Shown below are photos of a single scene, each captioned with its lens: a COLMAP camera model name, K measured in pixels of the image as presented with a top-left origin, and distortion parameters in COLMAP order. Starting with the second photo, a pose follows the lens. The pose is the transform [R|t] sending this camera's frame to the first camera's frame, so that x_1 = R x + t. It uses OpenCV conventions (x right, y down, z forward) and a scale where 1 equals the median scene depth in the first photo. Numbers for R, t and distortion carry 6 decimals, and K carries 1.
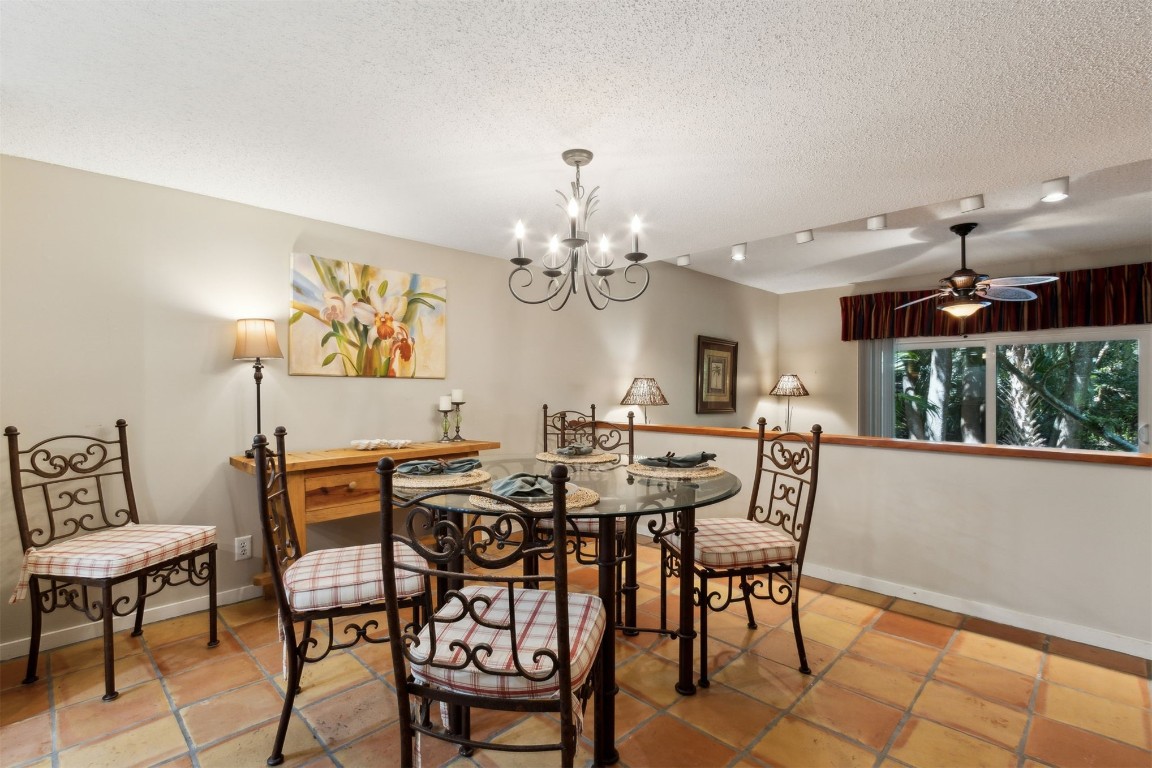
lens RADIAL K [[534.2, 0, 575.0], [0, 534.2, 388.5], [0, 0, 1]] dist [0.005722, 0.000342]
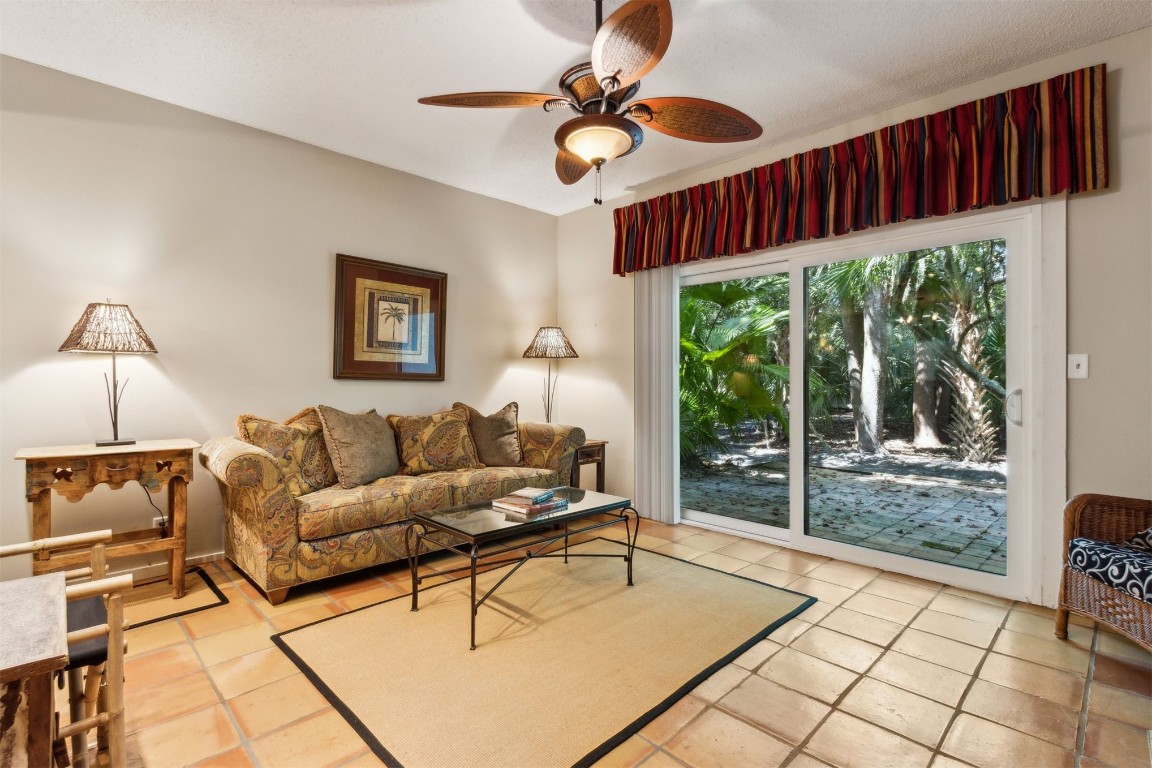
lens RADIAL K [[534.2, 0, 576.8], [0, 534.2, 379.9], [0, 0, 1]] dist [0.005722, 0.000342]
pose [[0.999818, 0.002852, -0.018866, 0.483171], [-0.002879, 0.999995, -0.001379, 0.045359], [0.018862, 0.001433, 0.999821, 0.342853]]
